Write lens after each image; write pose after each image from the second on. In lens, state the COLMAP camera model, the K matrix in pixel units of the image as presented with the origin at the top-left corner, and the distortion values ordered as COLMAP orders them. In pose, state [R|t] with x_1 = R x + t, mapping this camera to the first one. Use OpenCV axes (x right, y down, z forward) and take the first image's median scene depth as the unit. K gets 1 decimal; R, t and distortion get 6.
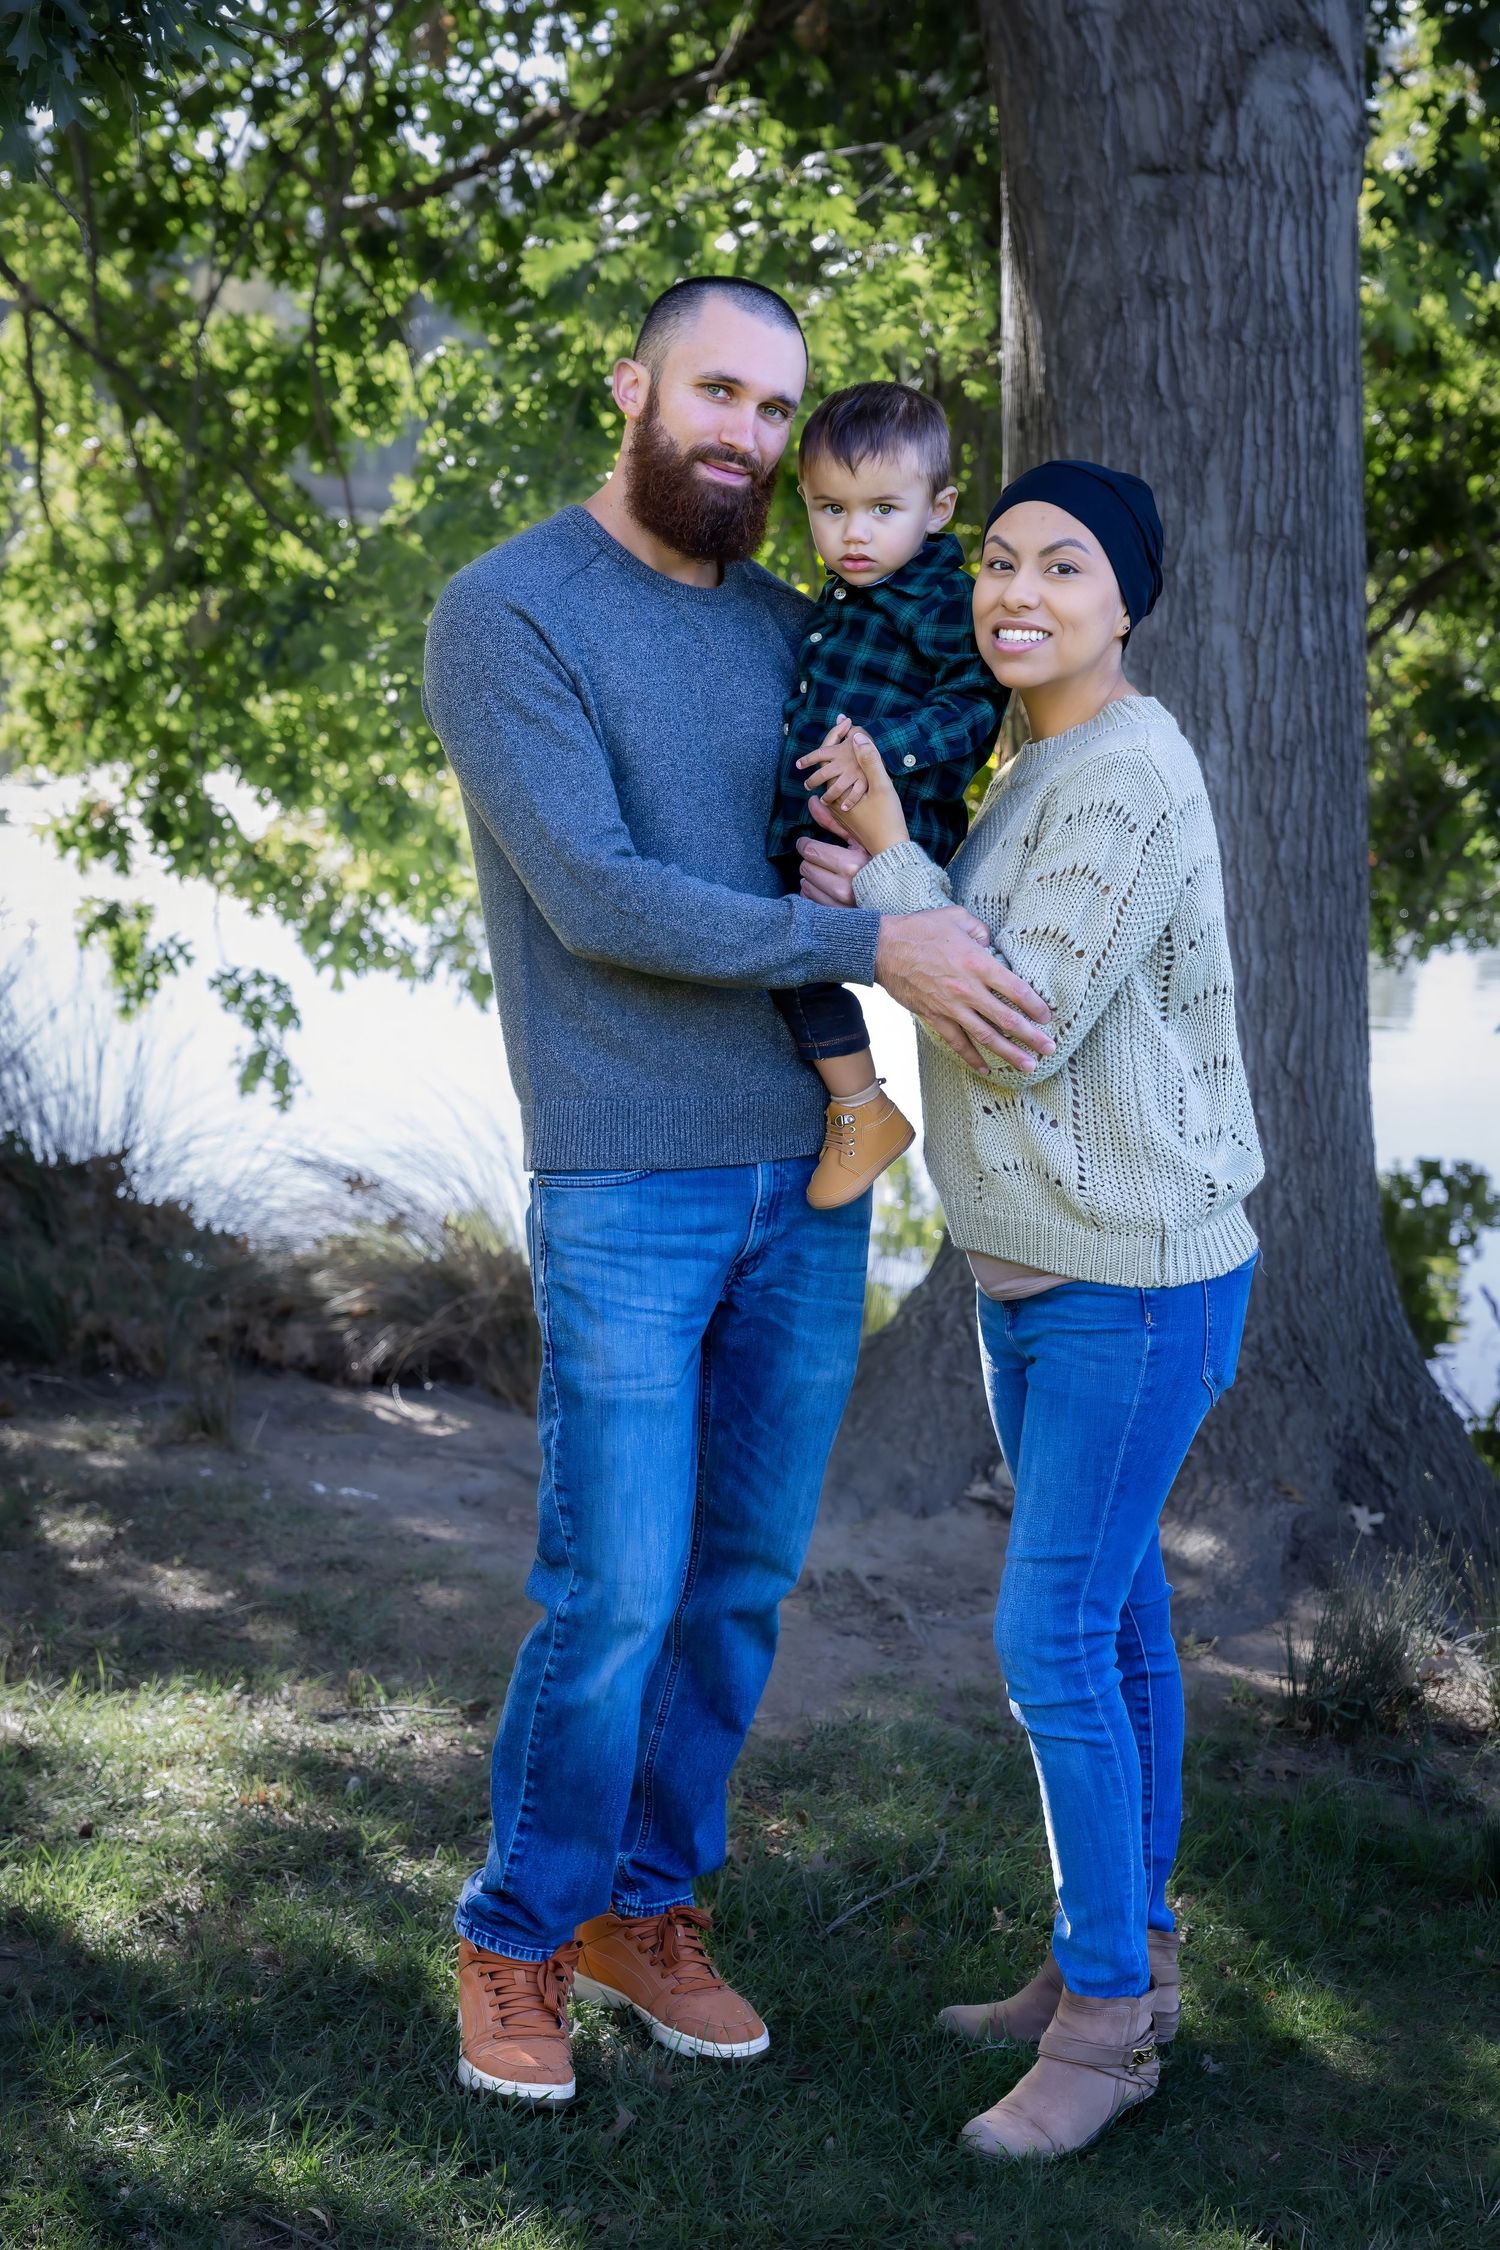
lens RADIAL K [[5610.4, 0, 750.0], [0, 5610.4, 1125.0], [0, 0, 1]] dist [-0.303582, 5.943607]
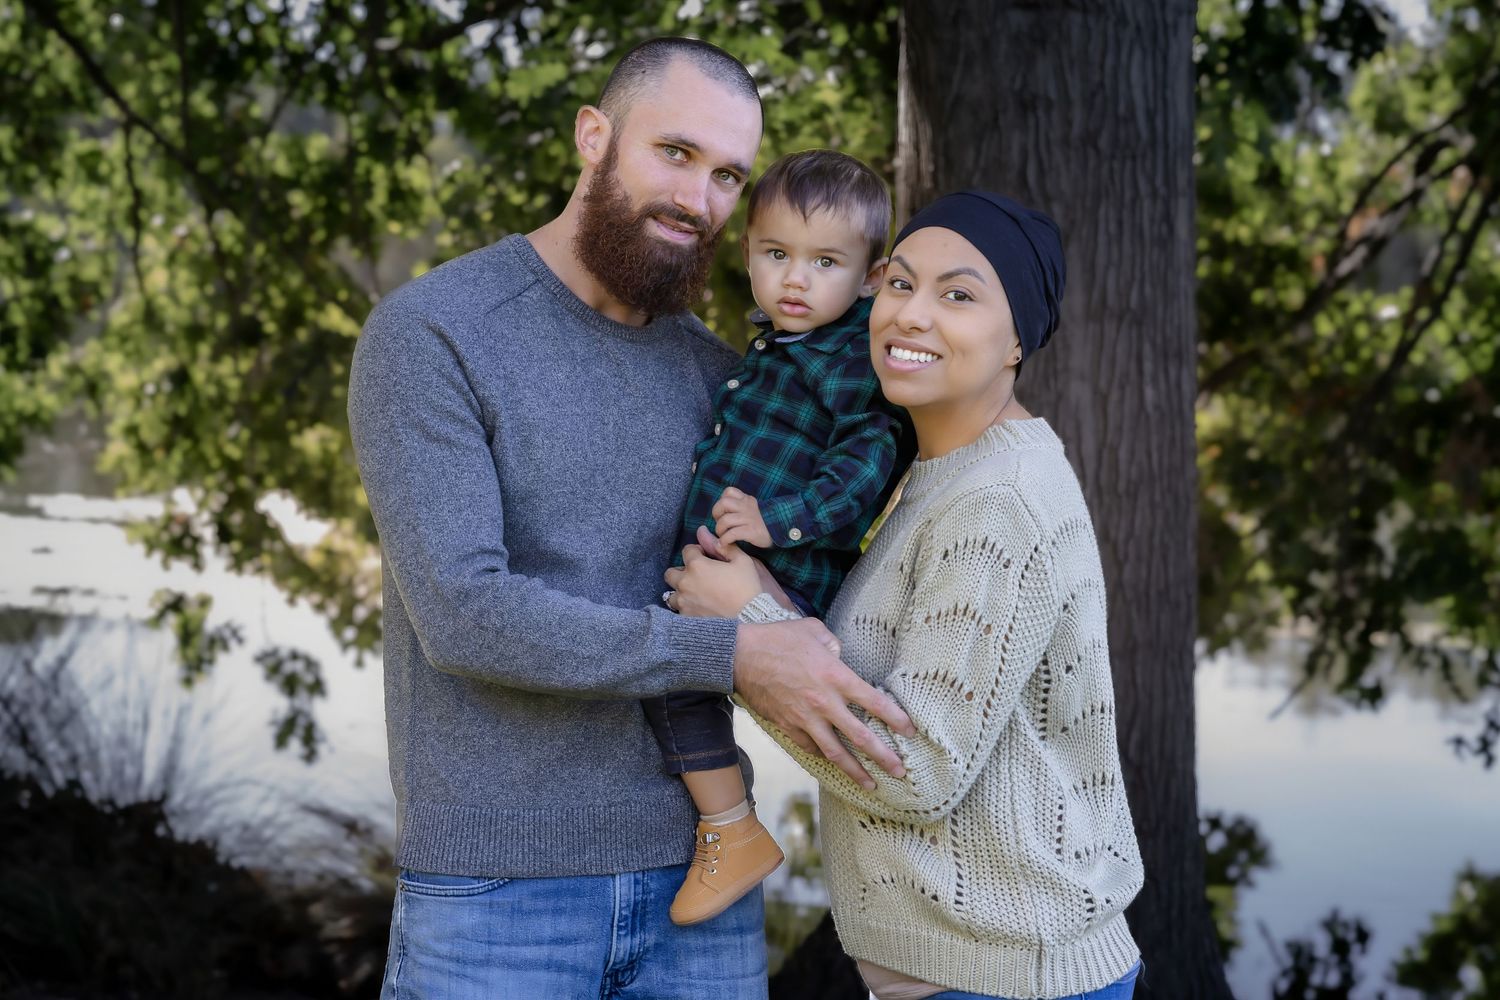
lens RADIAL K [[3740.3, 0, 750.0], [0, 3740.3, 500.0], [0, 0, 1]] dist [-0.303582, 5.943607]
pose [[0.999691, 0.023854, 0.007019, 0.008462], [-0.023331, 0.997482, -0.066965, -0.008485], [-0.008599, 0.066781, 0.997731, 0.182657]]
